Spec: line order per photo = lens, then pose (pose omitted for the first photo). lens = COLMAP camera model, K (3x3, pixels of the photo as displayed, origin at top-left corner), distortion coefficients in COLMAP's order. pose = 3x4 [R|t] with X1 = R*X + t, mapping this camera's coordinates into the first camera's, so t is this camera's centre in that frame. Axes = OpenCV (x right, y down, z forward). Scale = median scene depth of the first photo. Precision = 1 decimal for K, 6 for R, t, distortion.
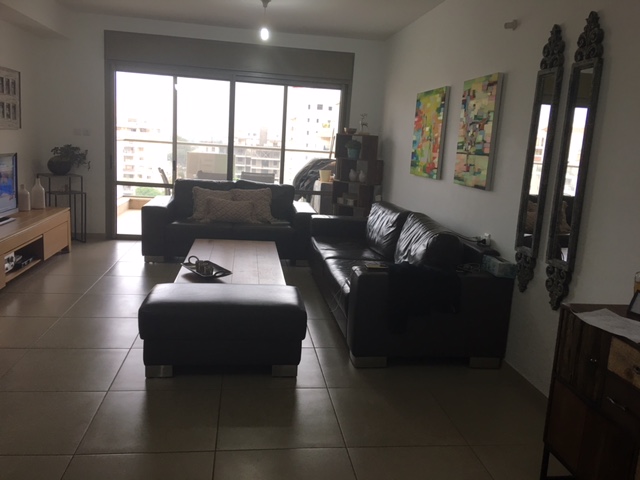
lens RADIAL K [[544.5, 0, 322.1], [0, 544.5, 233.4], [0, 0, 1]] dist [0.133666, -0.191239]
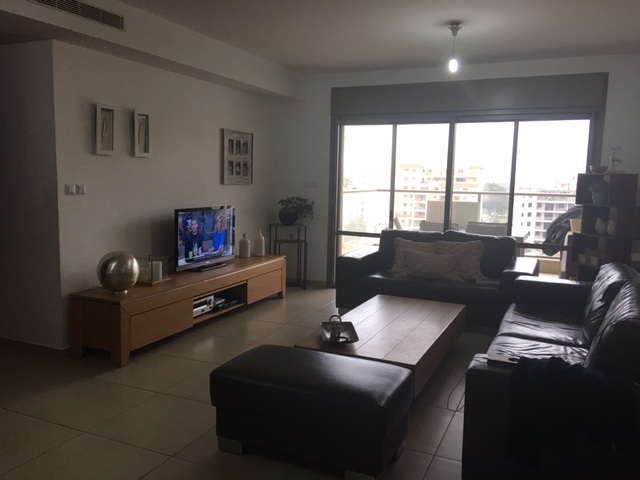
lens RADIAL K [[544.5, 0, 322.1], [0, 544.5, 233.4], [0, 0, 1]] dist [0.133666, -0.191239]
pose [[0.845968, 0.015167, -0.533018, 0.151982], [-0.060875, 0.995807, -0.068280, -0.020603], [0.529748, 0.090210, 0.843344, 0.144872]]
